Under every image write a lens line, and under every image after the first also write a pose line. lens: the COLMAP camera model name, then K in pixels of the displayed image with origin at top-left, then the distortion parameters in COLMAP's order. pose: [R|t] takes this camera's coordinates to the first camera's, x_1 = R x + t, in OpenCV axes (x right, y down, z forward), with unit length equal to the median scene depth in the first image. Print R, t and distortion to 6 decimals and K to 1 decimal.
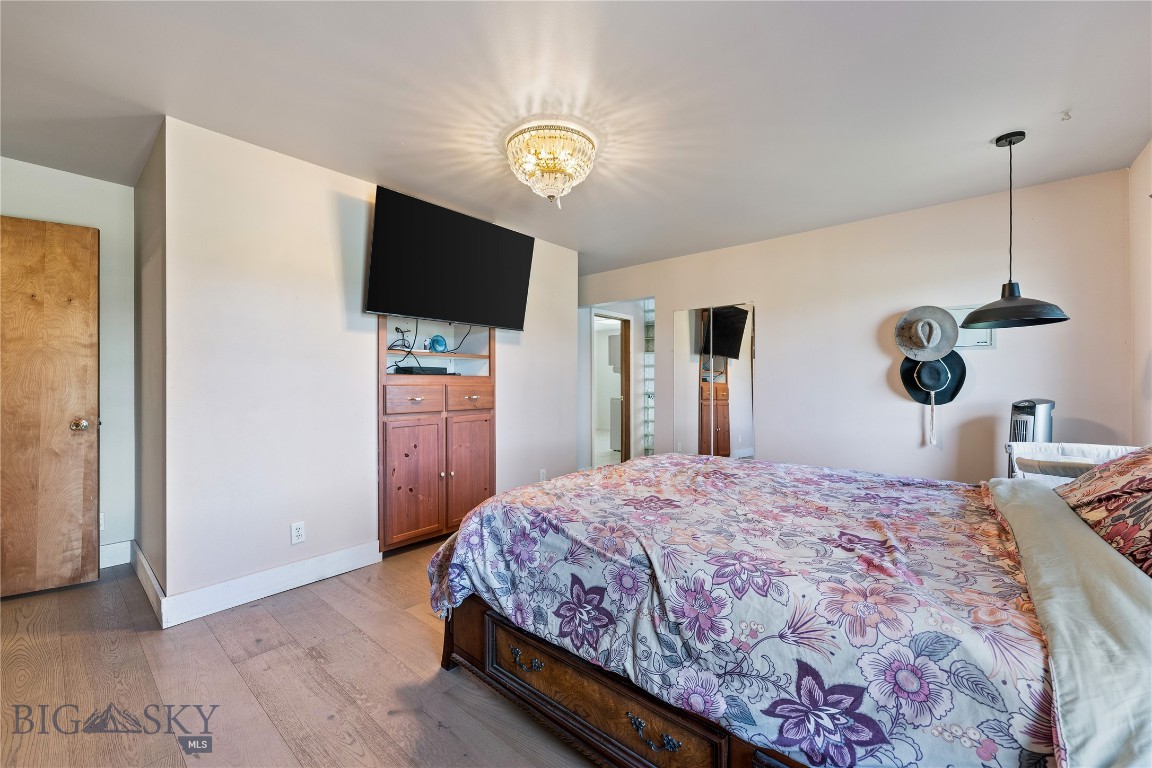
lens RADIAL K [[461.1, 0, 577.1], [0, 461.1, 376.0], [0, 0, 1]] dist [0.000190, 0.000220]
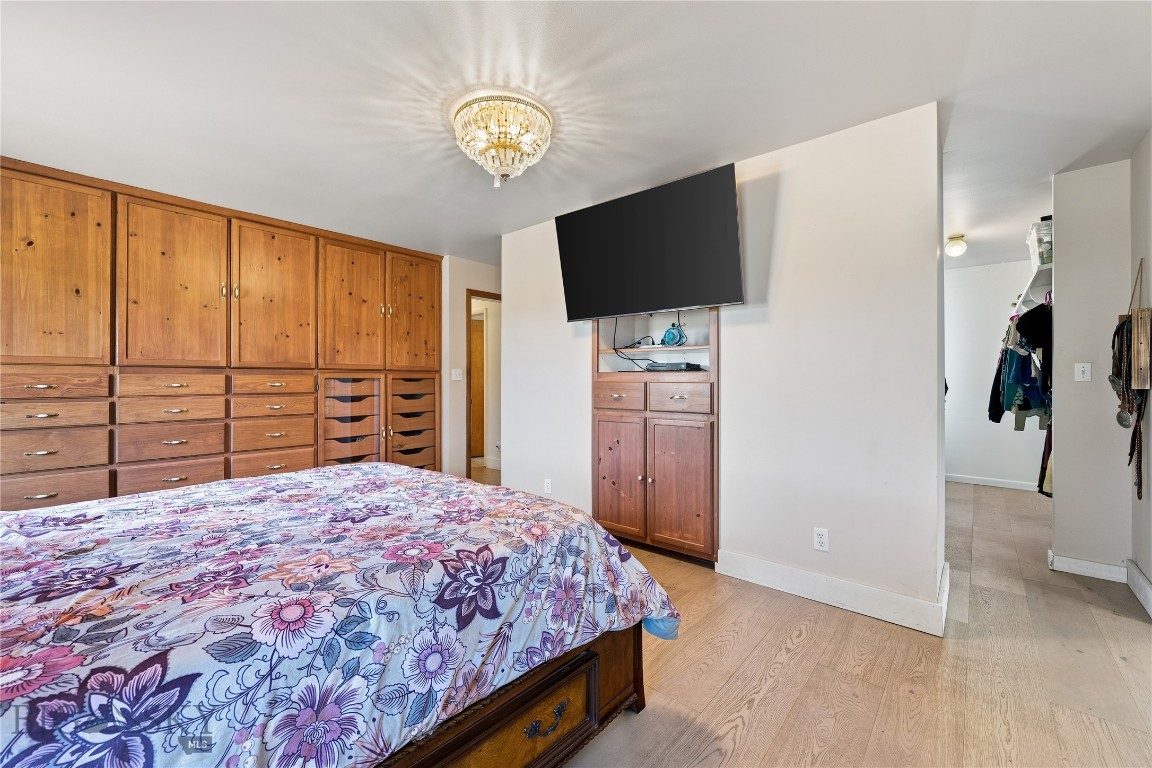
lens RADIAL K [[461.1, 0, 577.1], [0, 461.1, 376.0], [0, 0, 1]] dist [0.000190, 0.000220]
pose [[-0.015943, -0.008074, -0.999840, 0.682571], [-0.002093, 0.999965, -0.008042, 0.015108], [0.999871, 0.001965, -0.015959, 0.940474]]
